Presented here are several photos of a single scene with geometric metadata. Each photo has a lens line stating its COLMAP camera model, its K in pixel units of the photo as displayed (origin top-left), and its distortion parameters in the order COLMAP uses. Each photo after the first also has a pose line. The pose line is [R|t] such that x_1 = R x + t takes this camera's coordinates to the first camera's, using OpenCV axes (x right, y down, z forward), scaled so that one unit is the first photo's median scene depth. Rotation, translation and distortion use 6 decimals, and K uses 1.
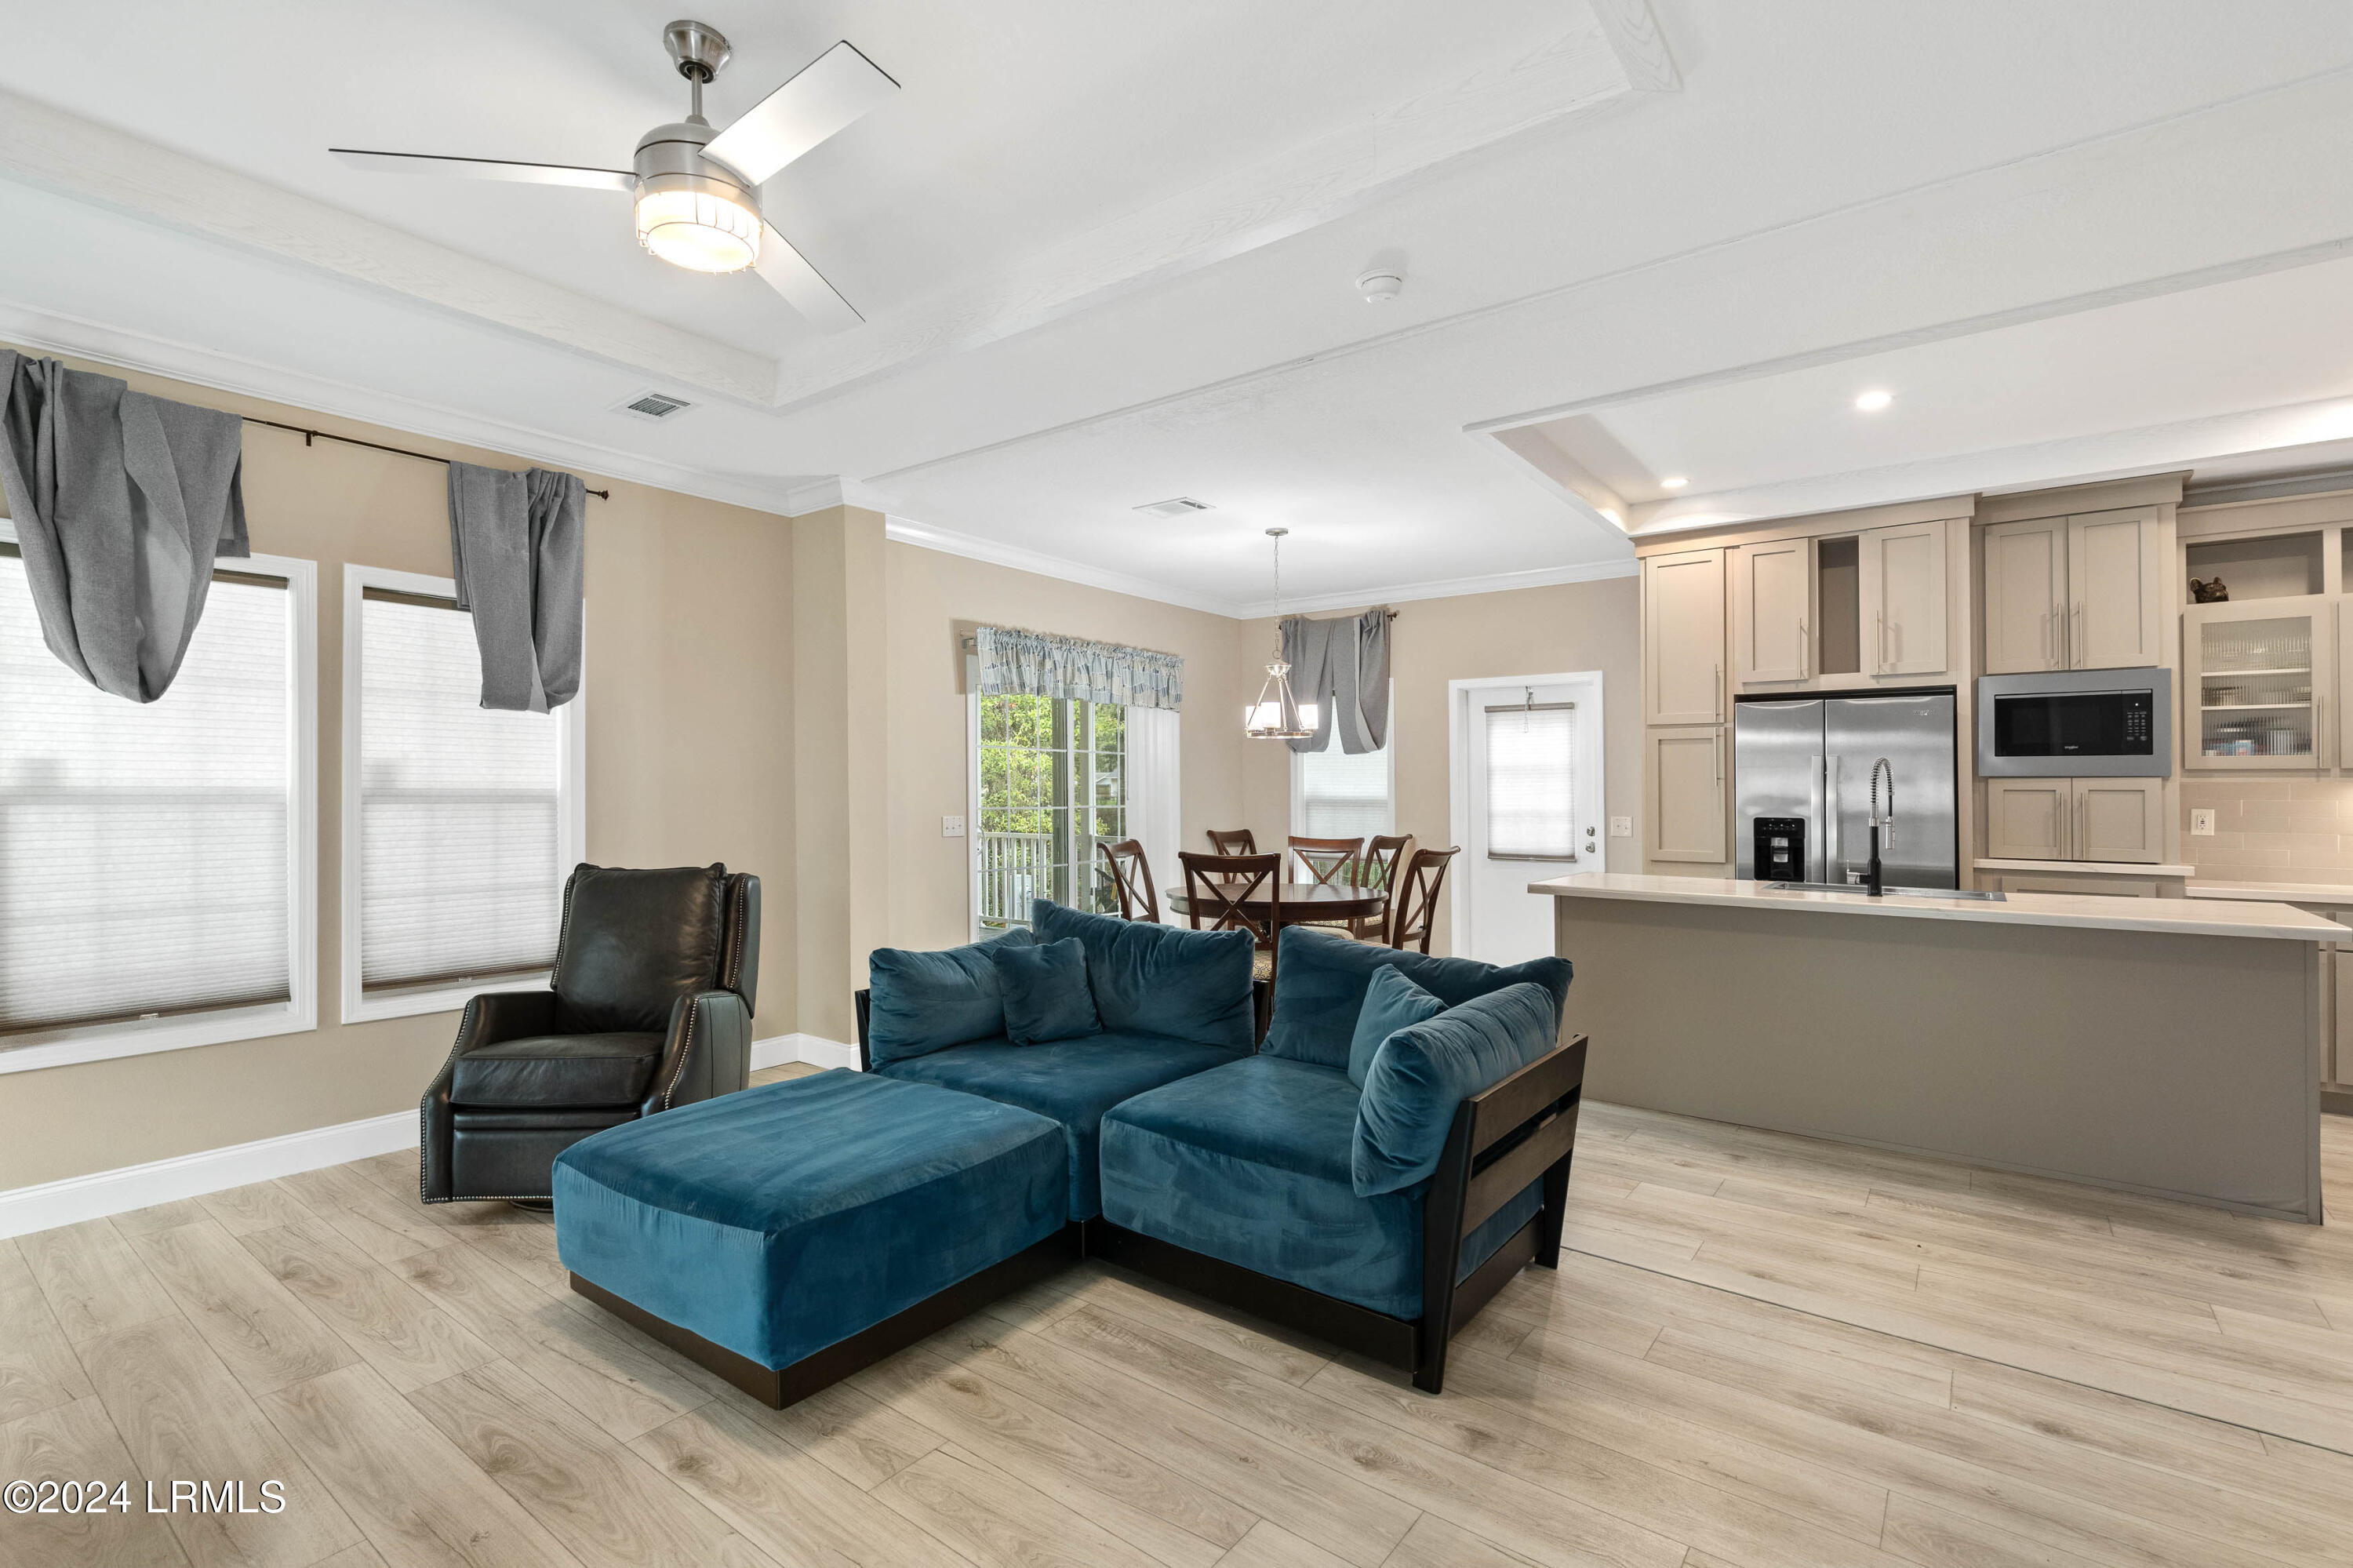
lens RADIAL K [[1062.5, 0, 1166.3], [0, 1062.5, 797.1], [0, 0, 1]] dist [-0.018725, 0.005498]
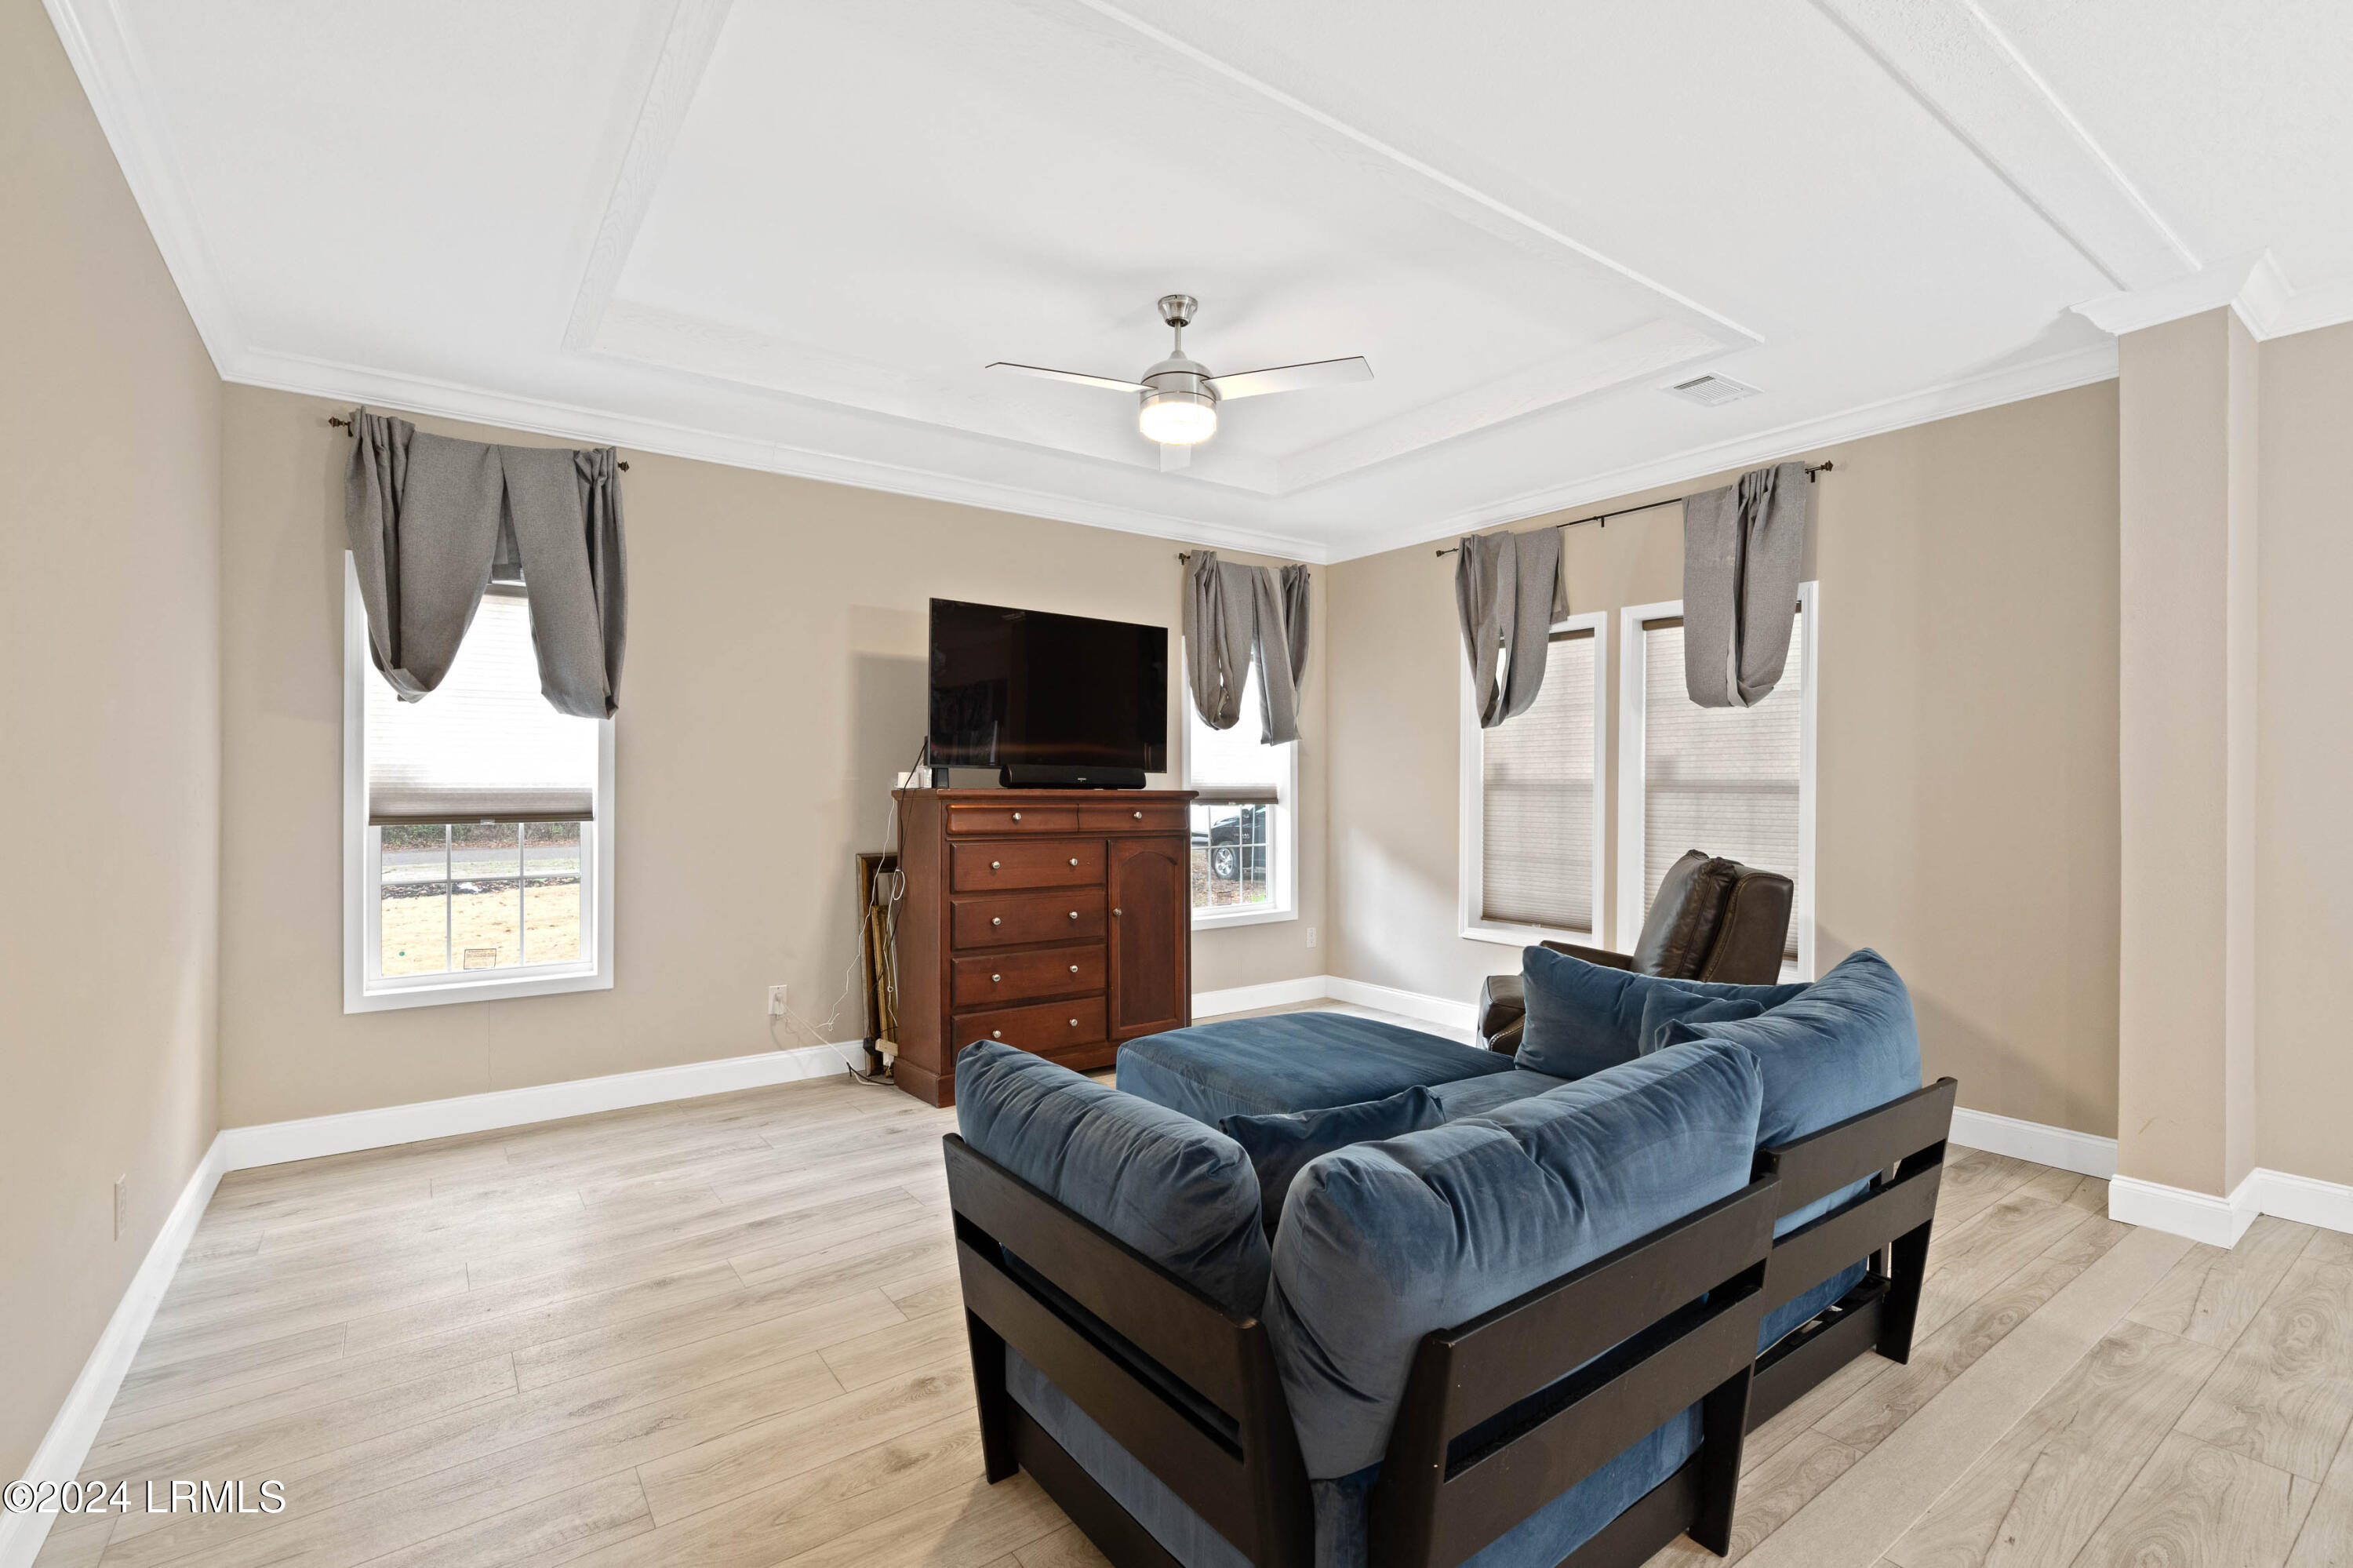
lens RADIAL K [[1062.5, 0, 1166.0], [0, 1062.5, 768.4], [0, 0, 1]] dist [-0.018725, 0.005498]
pose [[-0.264367, -0.017426, -0.964265, 0.658391], [-0.012320, 0.999816, -0.014690, 0.003394], [0.964344, 0.007996, -0.264533, 0.845891]]
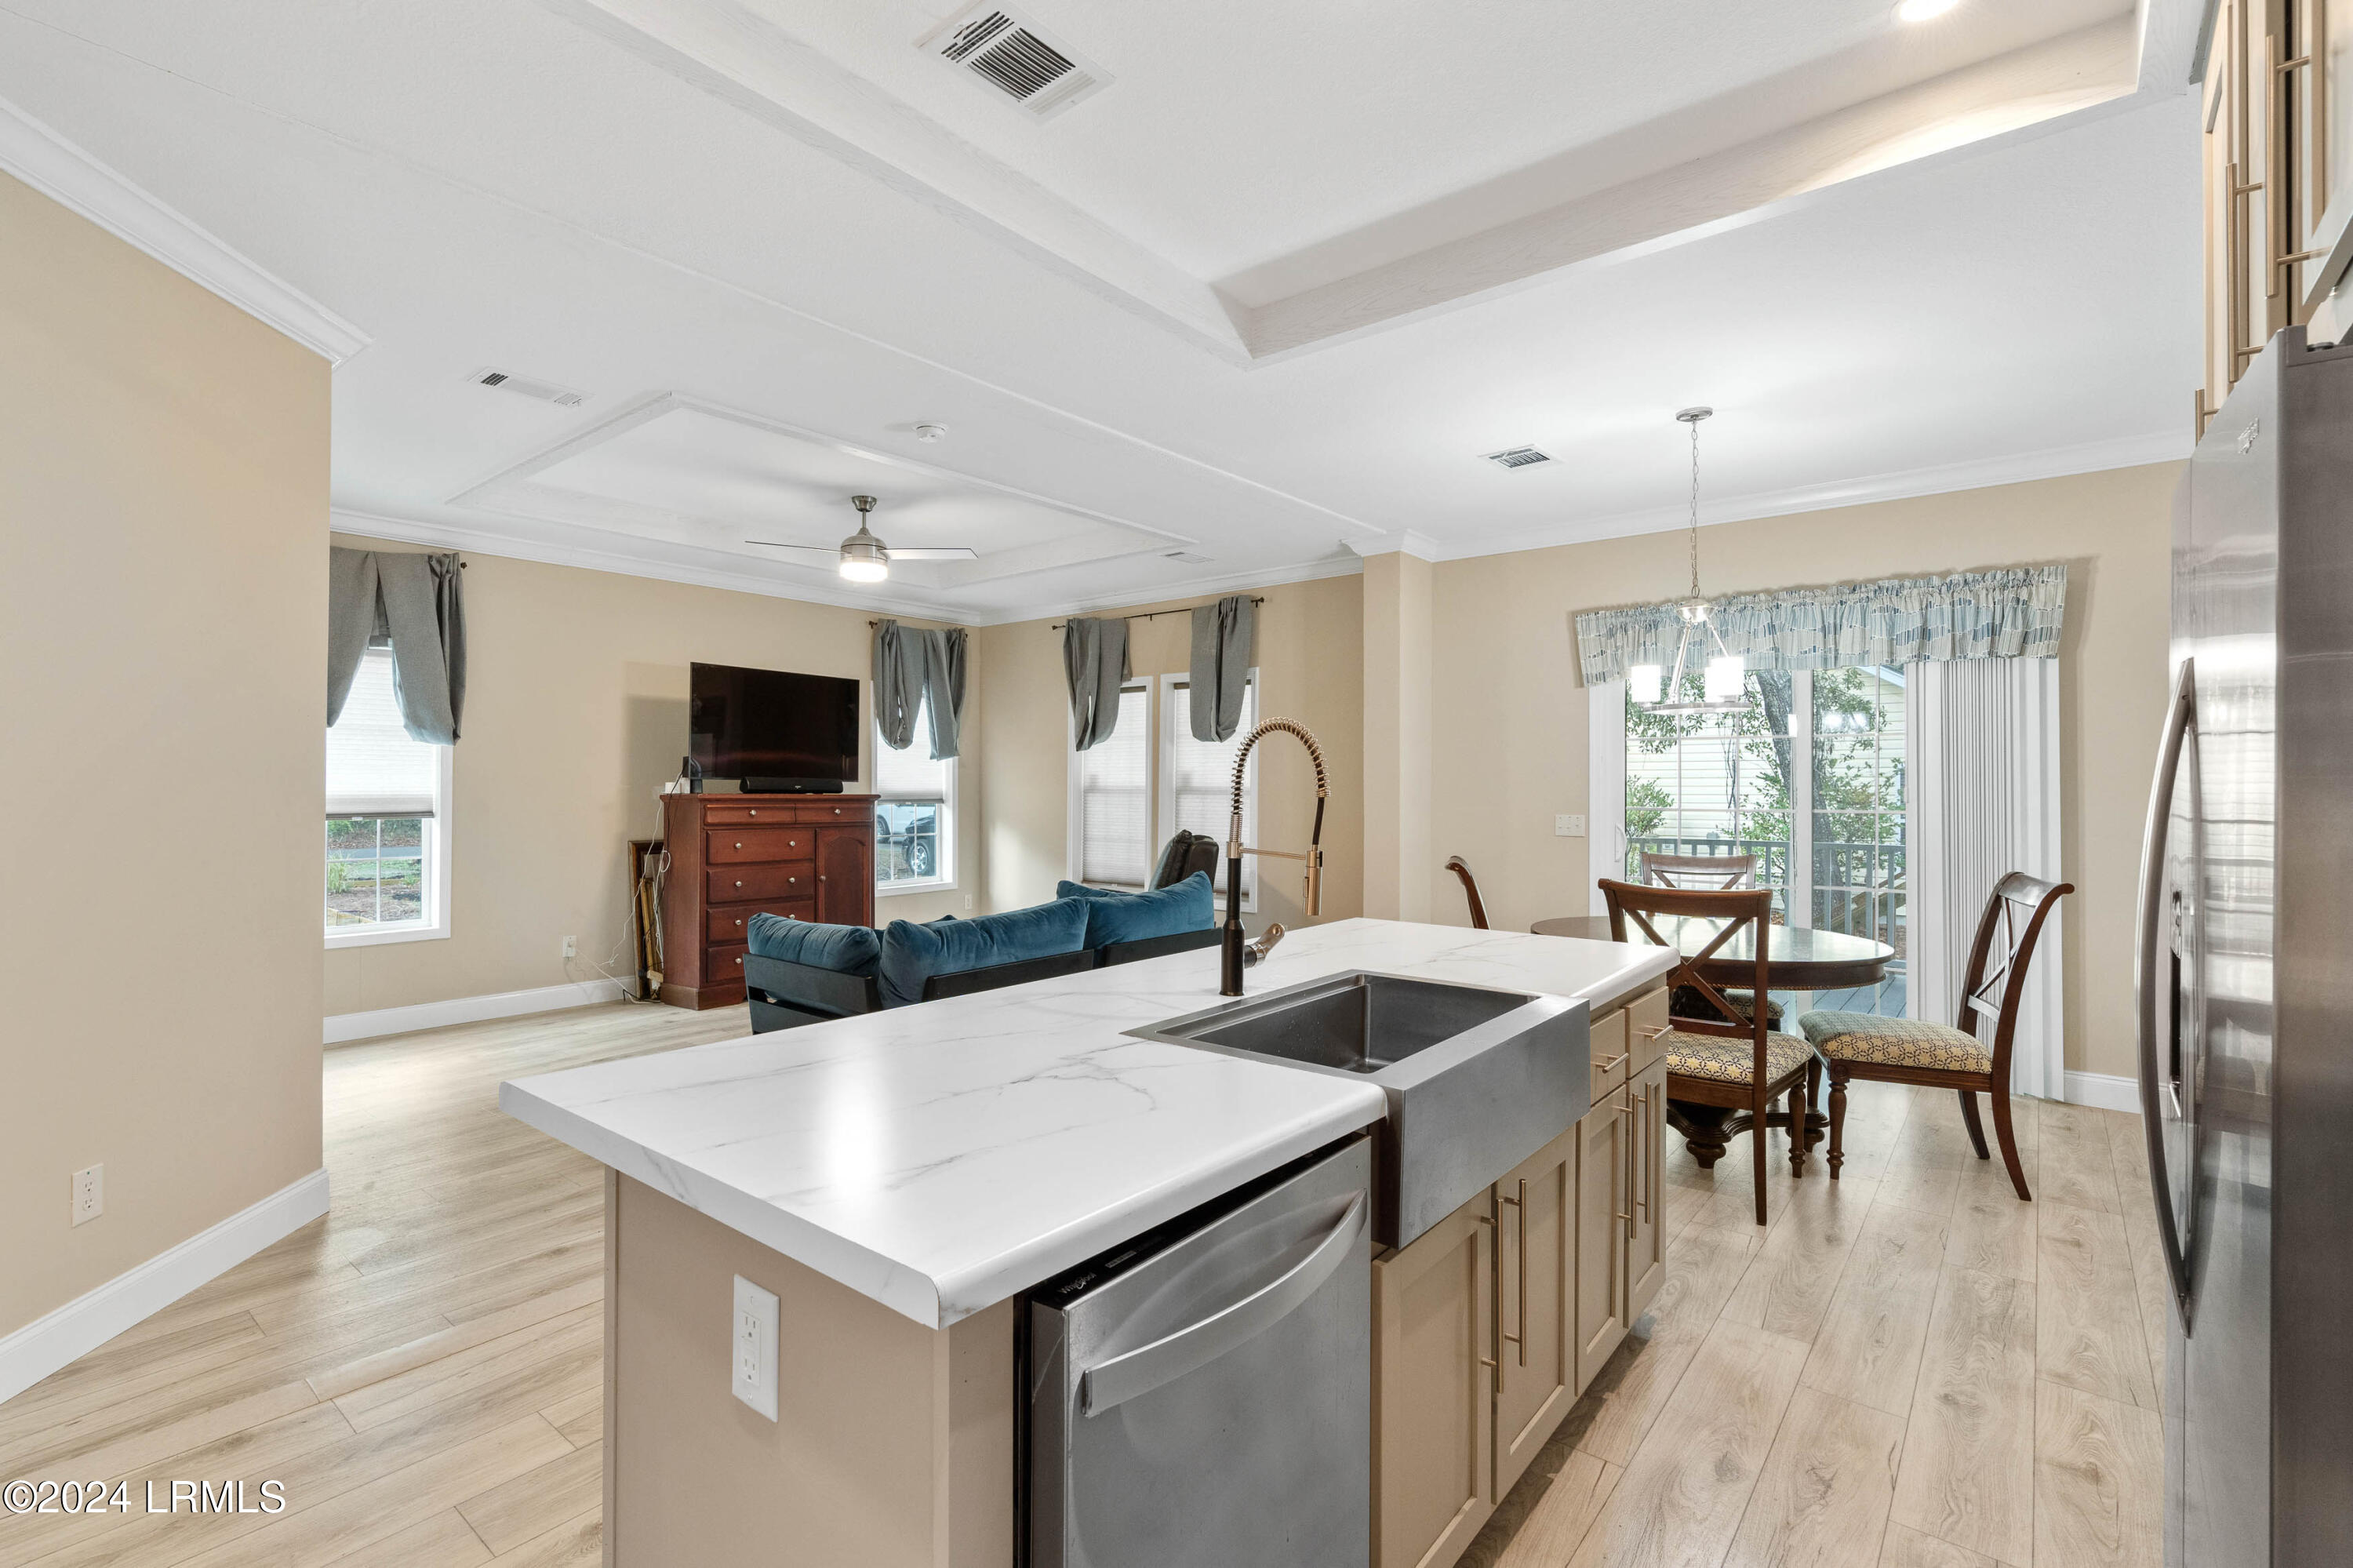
lens RADIAL K [[1062.5, 0, 1099.4], [0, 1062.5, 737.4], [0, 0, 1]] dist [-0.018725, 0.005498]
pose [[-0.054812, -0.045877, -0.997442, 1.303330], [-0.009702, 0.998921, -0.045412, -0.008868], [0.998450, 0.007188, -0.055198, 1.046939]]
